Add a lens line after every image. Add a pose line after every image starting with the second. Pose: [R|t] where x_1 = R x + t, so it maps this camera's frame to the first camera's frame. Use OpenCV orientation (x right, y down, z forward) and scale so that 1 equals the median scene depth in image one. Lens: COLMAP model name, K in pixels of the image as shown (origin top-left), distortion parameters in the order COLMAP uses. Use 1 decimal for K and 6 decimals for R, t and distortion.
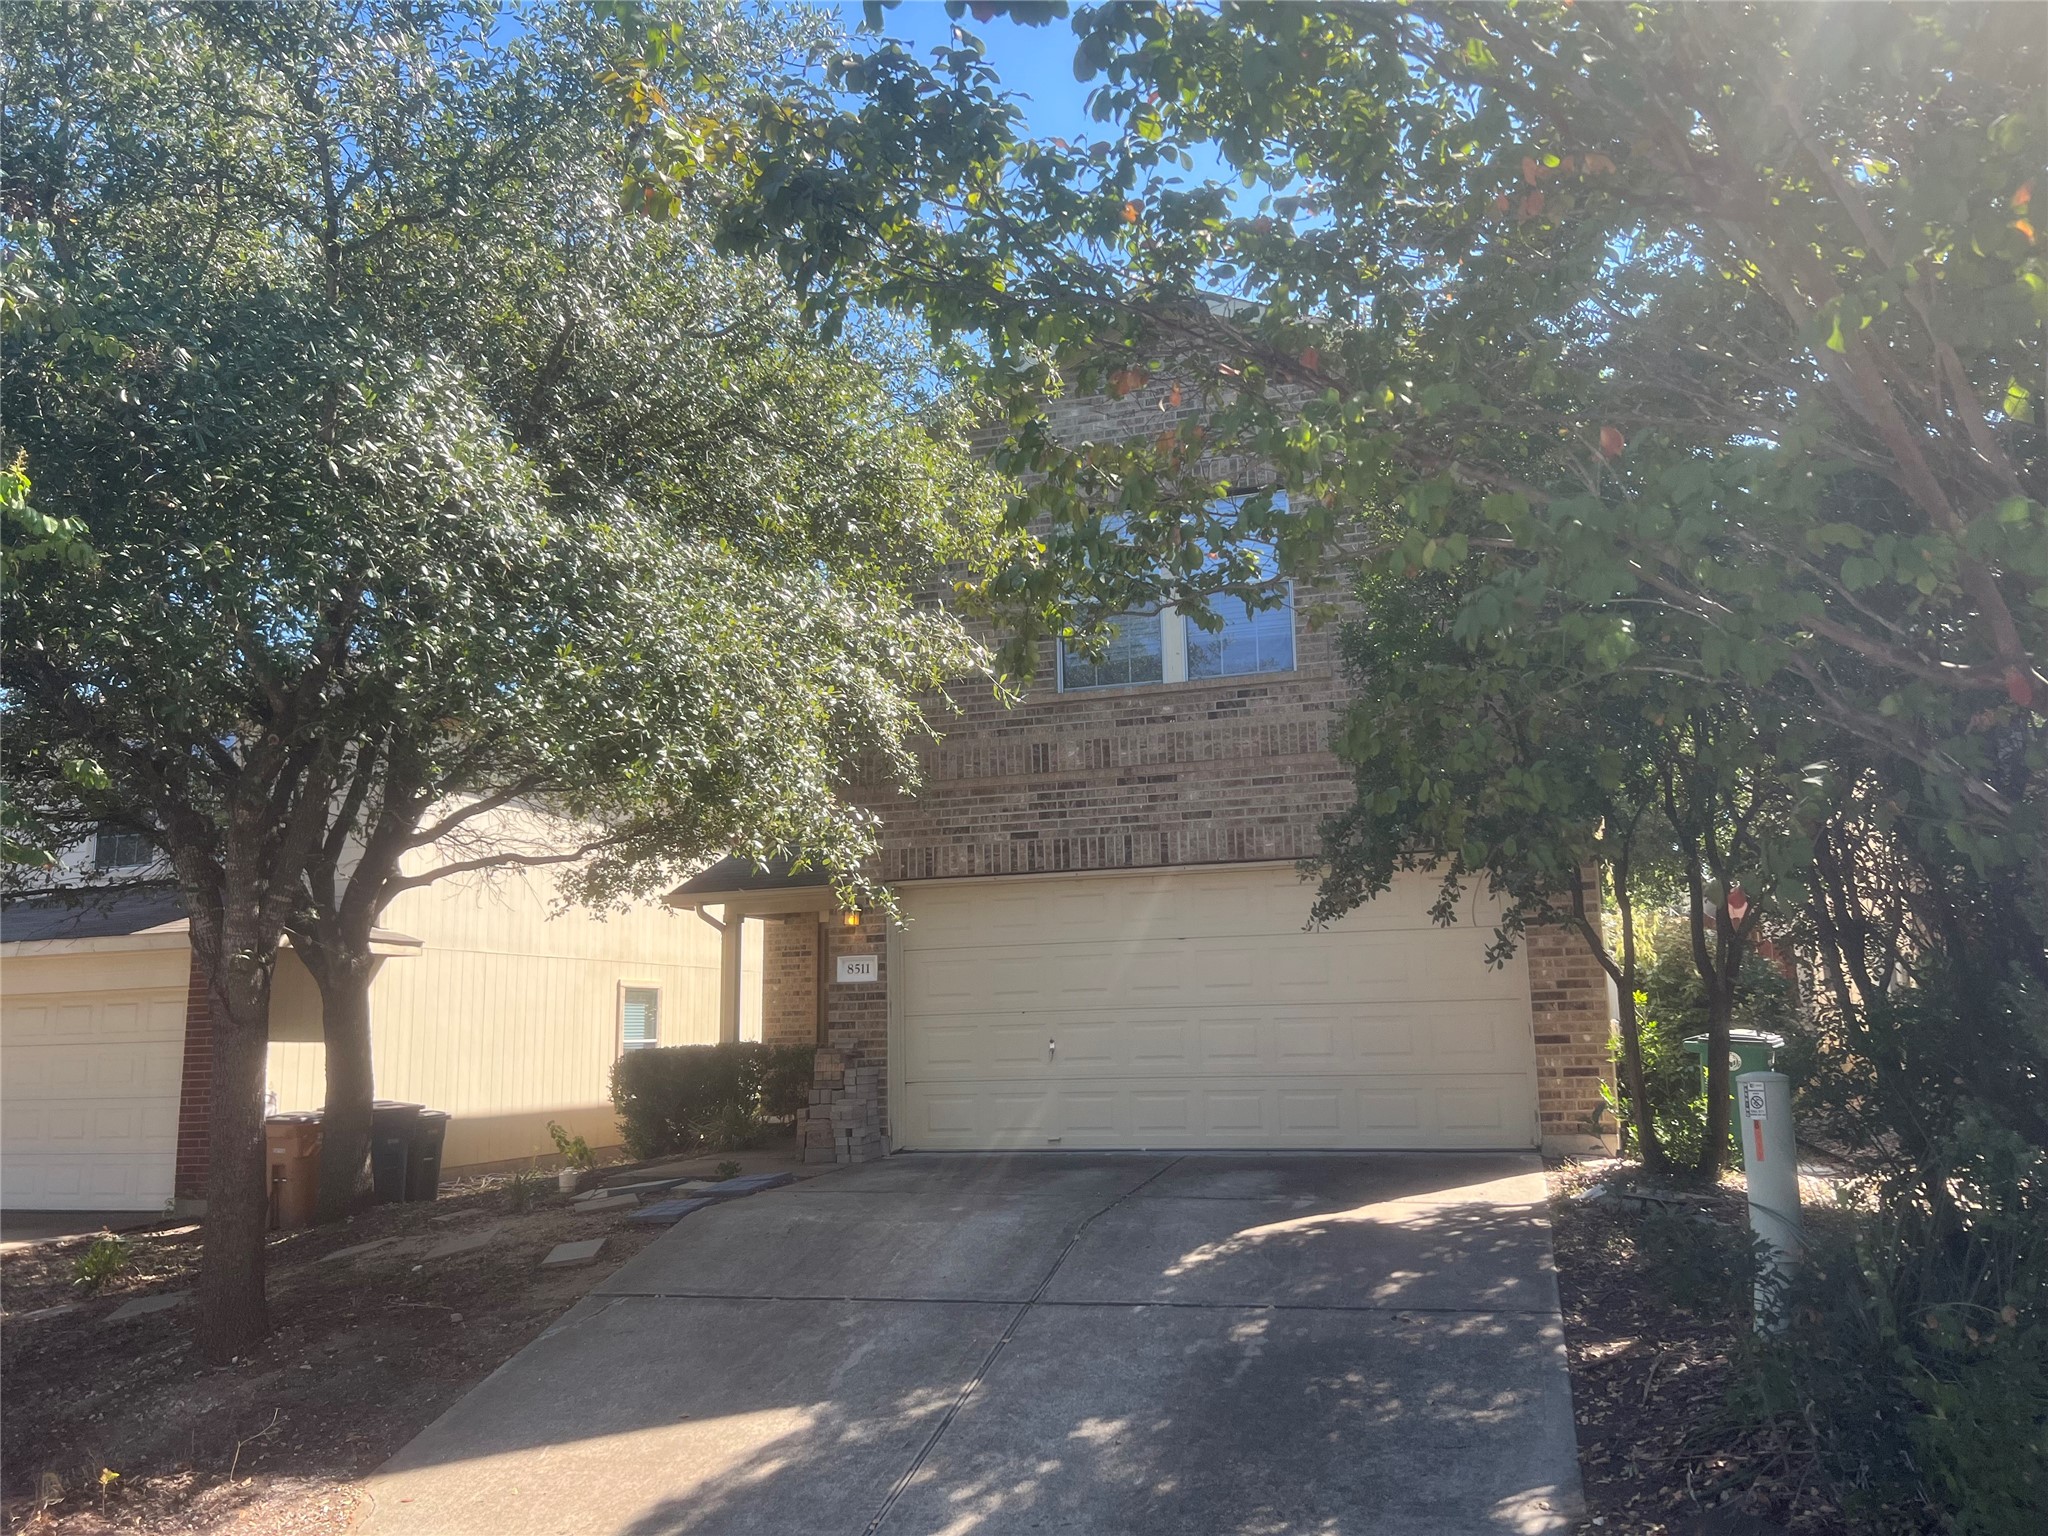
lens RADIAL K [[1517.4, 0, 1025.2], [0, 1517.4, 767.7], [0, 0, 1]] dist [0.034297, -0.046055]
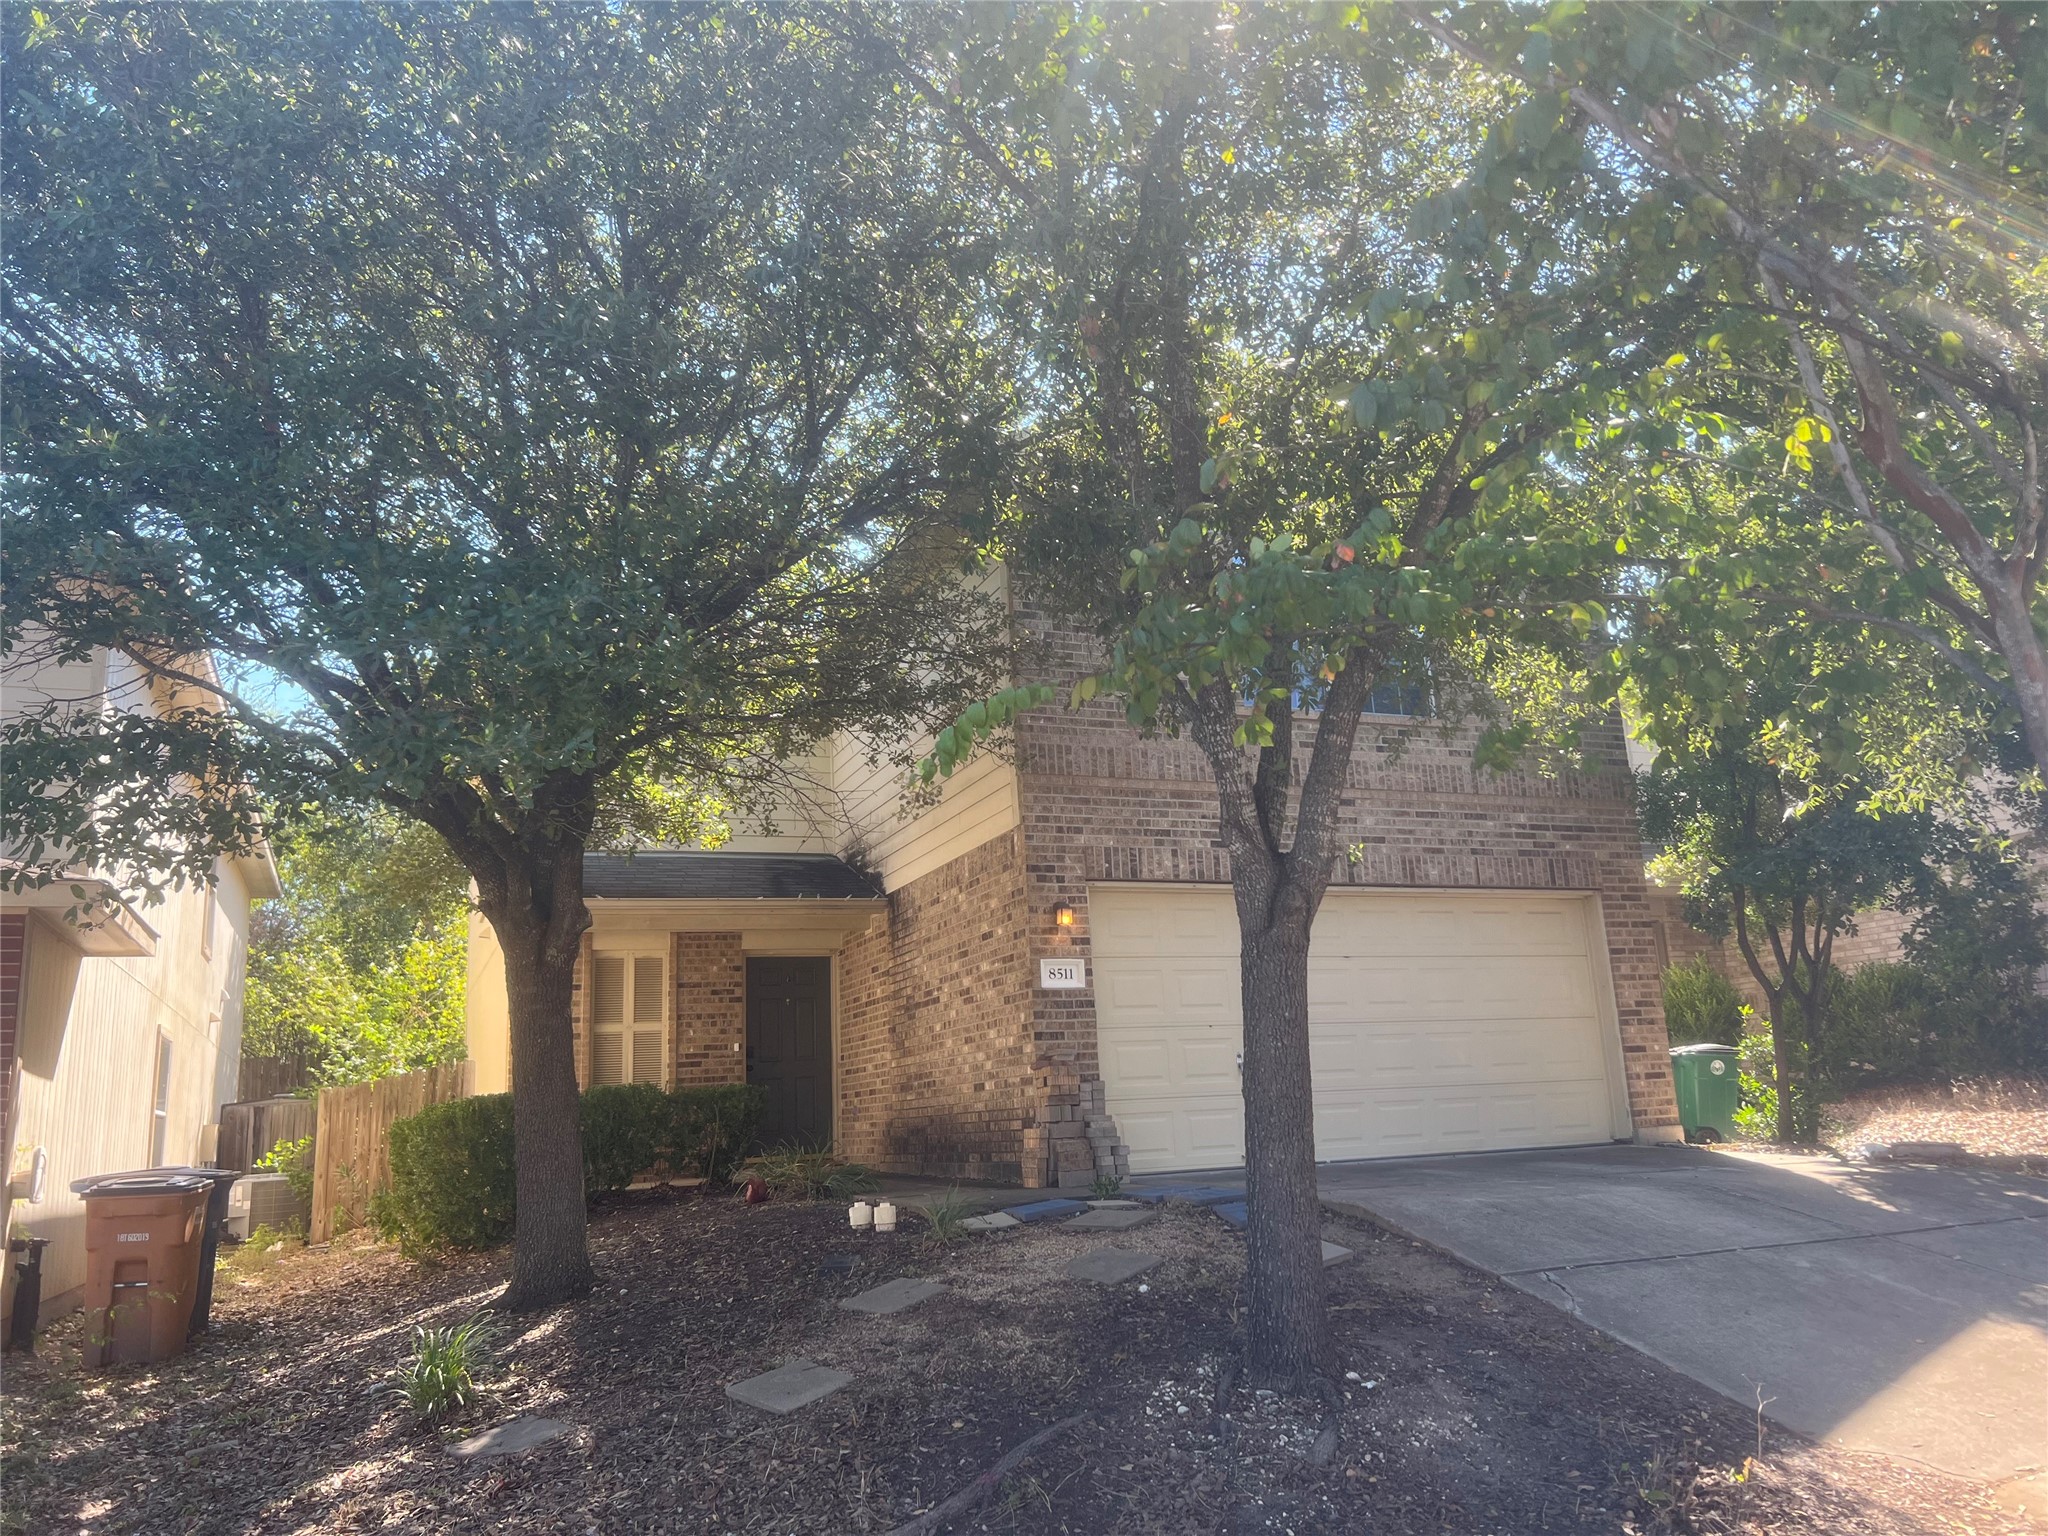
lens RADIAL K [[1517.4, 0, 1025.3], [0, 1517.4, 768.8], [0, 0, 1]] dist [0.034297, -0.046055]
pose [[0.773926, 0.127666, 0.620275, -0.718964], [-0.086780, 0.991609, -0.095818, 0.101798], [-0.627302, 0.020328, 0.778510, 0.311951]]
